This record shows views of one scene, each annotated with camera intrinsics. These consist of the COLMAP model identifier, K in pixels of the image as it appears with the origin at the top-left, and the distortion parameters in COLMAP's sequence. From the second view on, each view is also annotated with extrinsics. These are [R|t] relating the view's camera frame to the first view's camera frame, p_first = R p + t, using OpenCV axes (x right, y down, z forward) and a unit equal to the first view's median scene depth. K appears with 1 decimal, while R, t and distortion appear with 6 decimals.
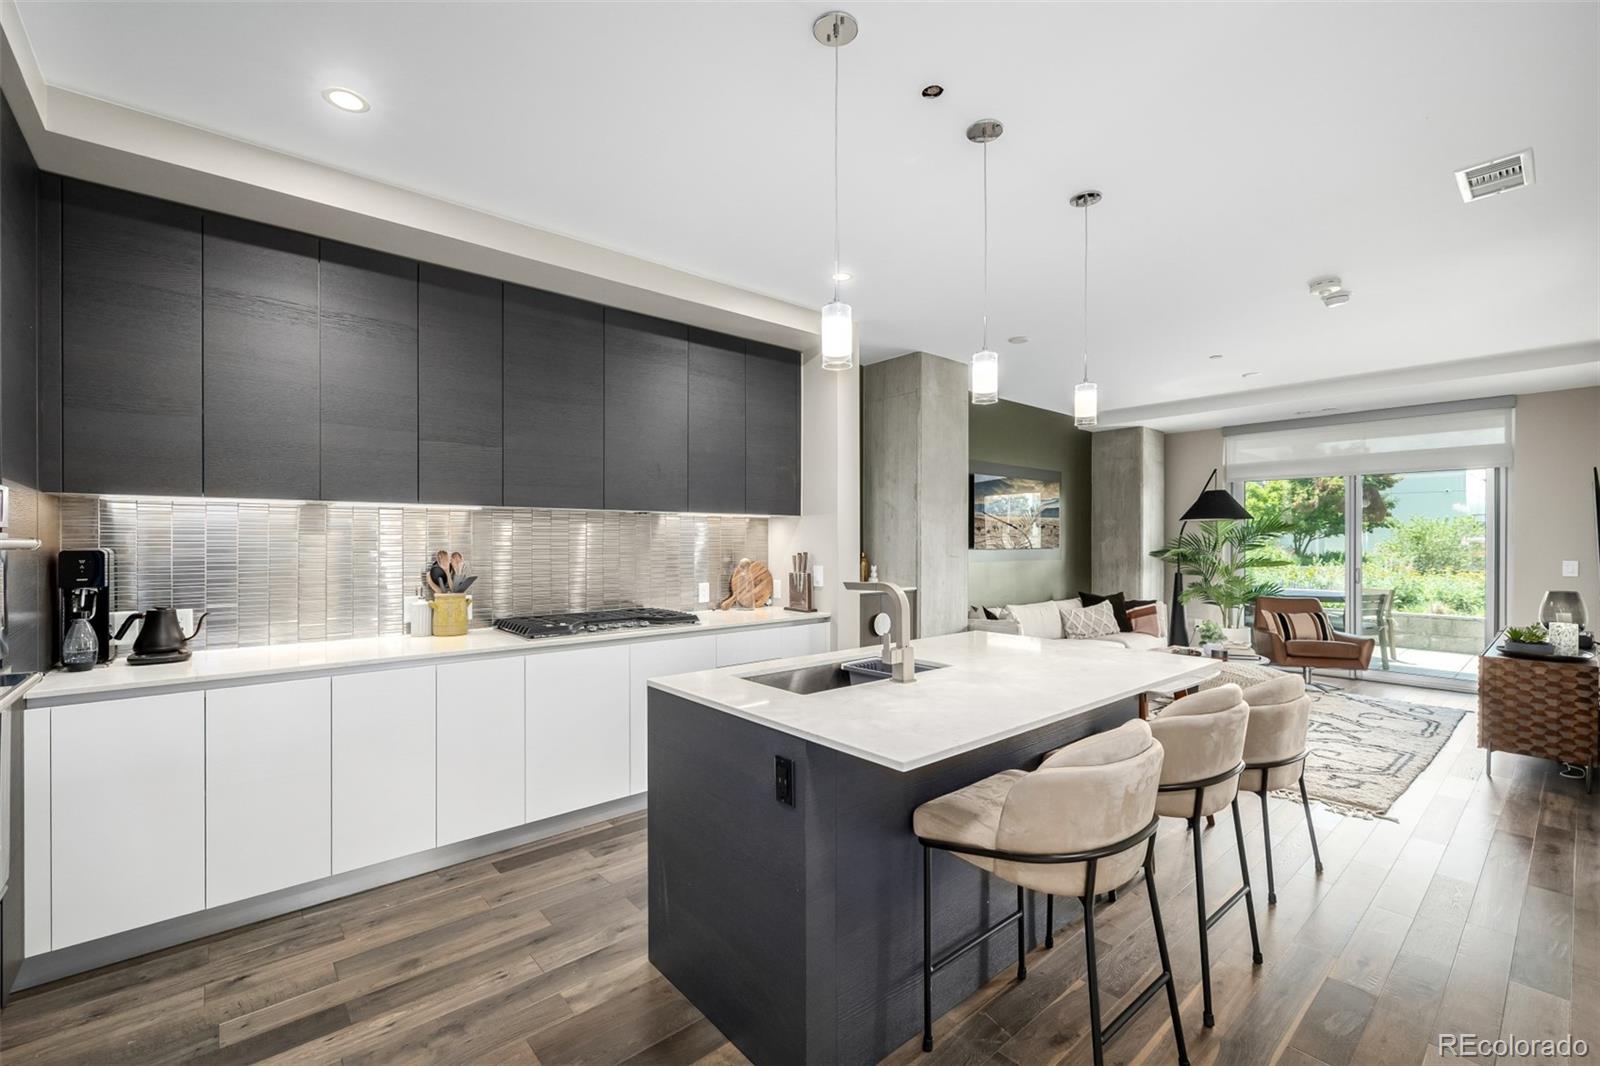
lens RADIAL K [[675.6, 0, 799.8], [0, 675.6, 540.7], [0, 0, 1]] dist [0.000703, -0.000148]
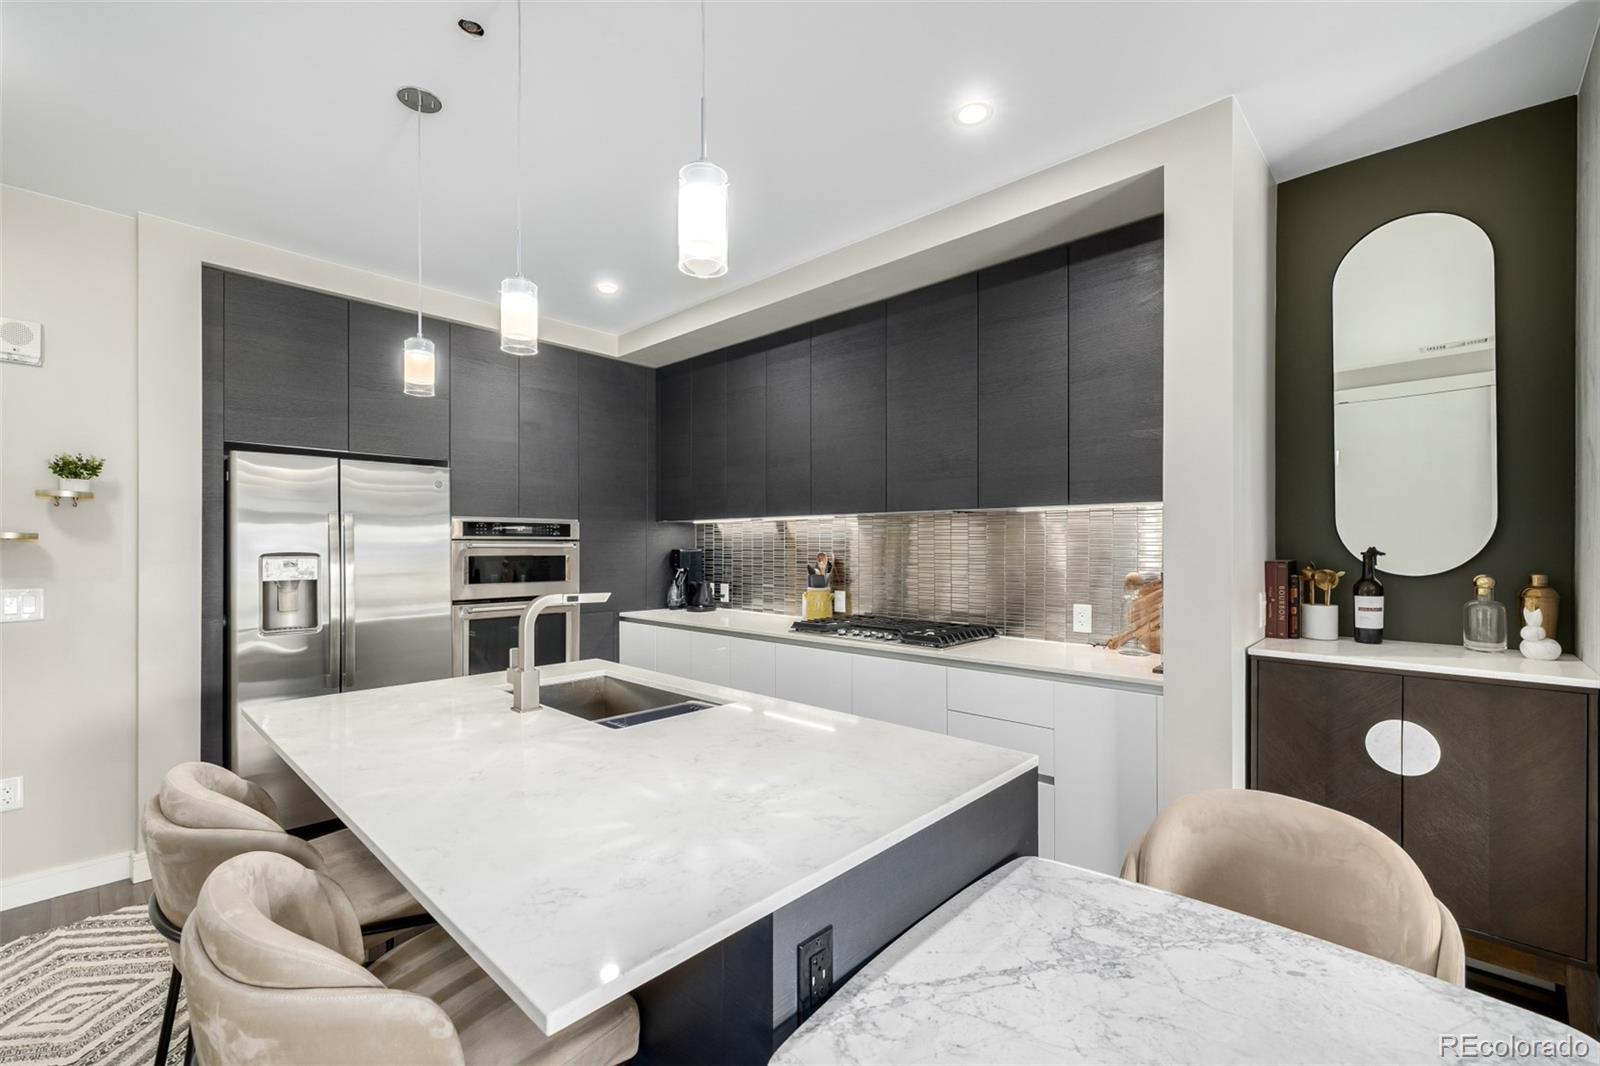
lens RADIAL K [[675.6, 0, 789.0], [0, 675.6, 540.3], [0, 0, 1]] dist [0.000703, -0.000148]
pose [[0.109877, -0.006022, -0.993927, 0.356611], [-0.003492, 0.999973, -0.006444, 0.000209], [0.993939, 0.004179, 0.109853, 0.422247]]
